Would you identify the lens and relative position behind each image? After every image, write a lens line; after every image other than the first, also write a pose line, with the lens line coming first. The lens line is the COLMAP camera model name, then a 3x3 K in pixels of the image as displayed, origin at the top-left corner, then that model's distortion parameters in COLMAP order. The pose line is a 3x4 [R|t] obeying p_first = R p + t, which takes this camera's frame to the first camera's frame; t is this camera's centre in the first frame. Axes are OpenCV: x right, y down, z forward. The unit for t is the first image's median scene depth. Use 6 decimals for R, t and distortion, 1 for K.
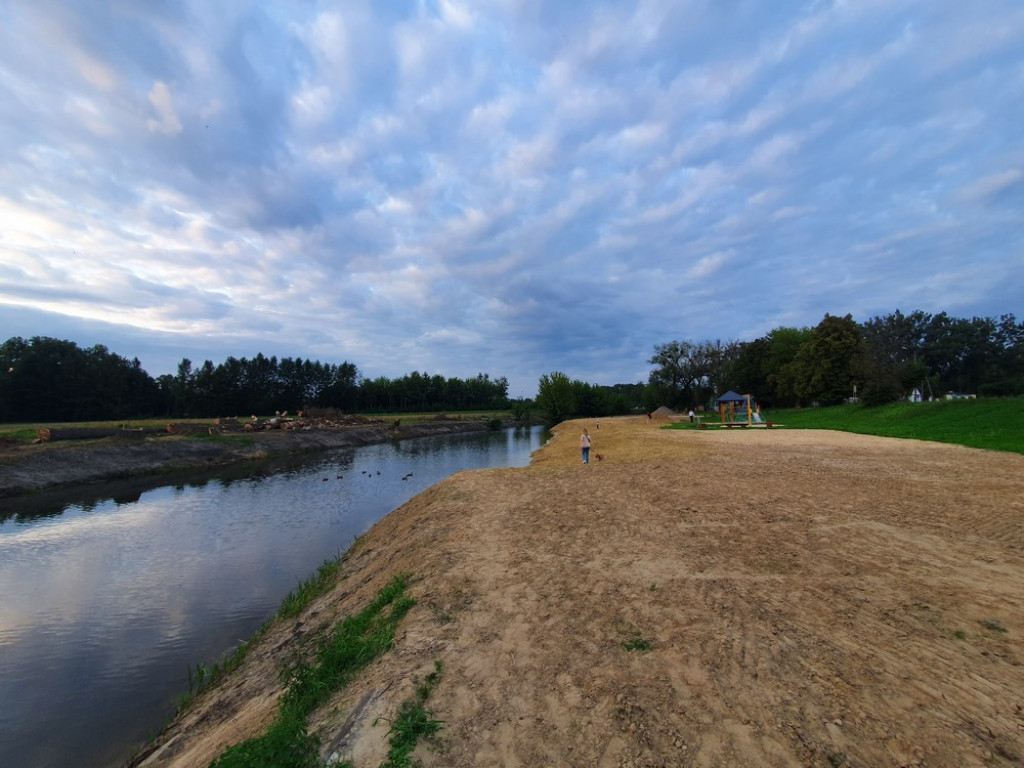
lens RADIAL K [[403.4, 0, 516.6], [0, 403.4, 380.2], [0, 0, 1]] dist [0.005183, -0.000845]
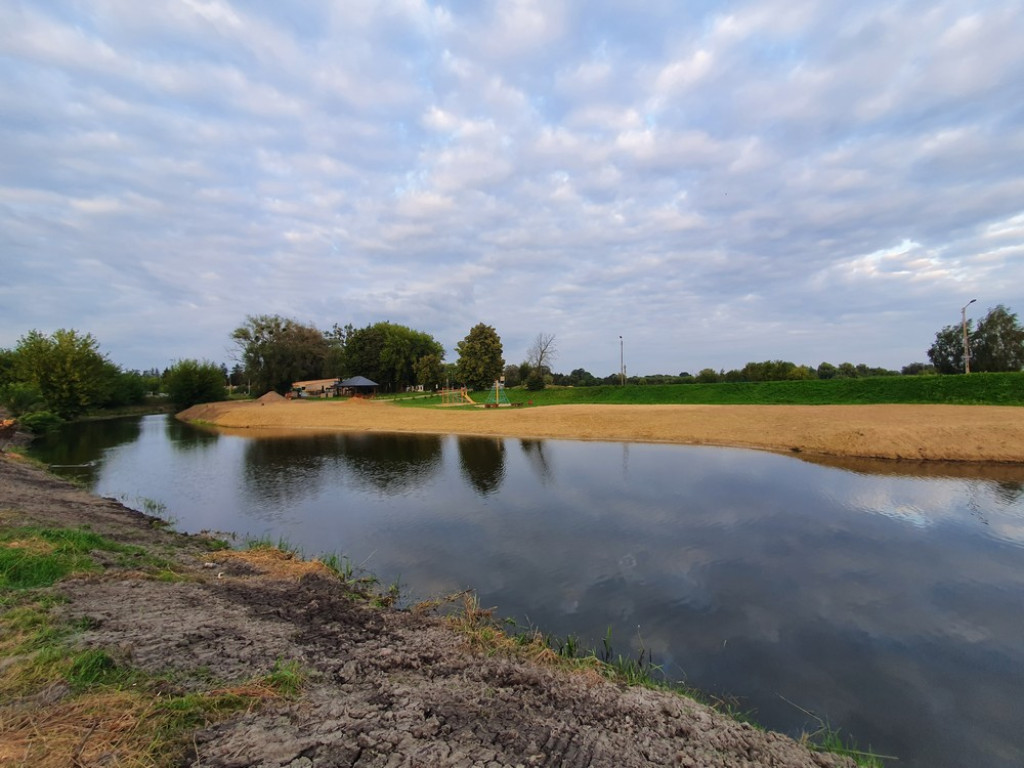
lens RADIAL K [[405.2, 0, 516.7], [0, 405.2, 379.8], [0, 0, 1]] dist [0.004056, 0.000173]
pose [[0.312010, 0.032325, 0.949529, -0.170011], [-0.058688, 0.998168, -0.014696, 0.014374], [-0.948265, -0.051141, 0.313335, 0.161374]]
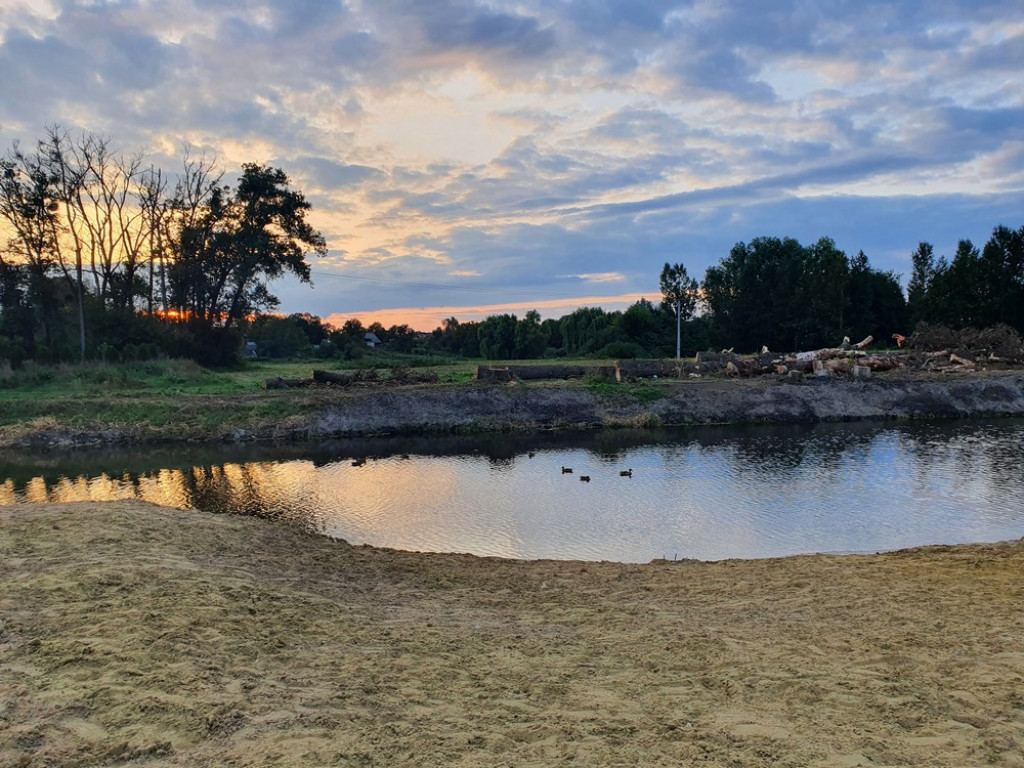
lens RADIAL K [[793.6, 0, 508.0], [0, 793.6, 390.6], [0, 0, 1]] dist [0.034323, -0.026881]
pose [[0.297940, 0.047884, -0.953383, 0.065812], [0.091835, 0.992671, 0.078556, 0.009539], [0.950157, -0.110959, 0.291359, 0.109867]]
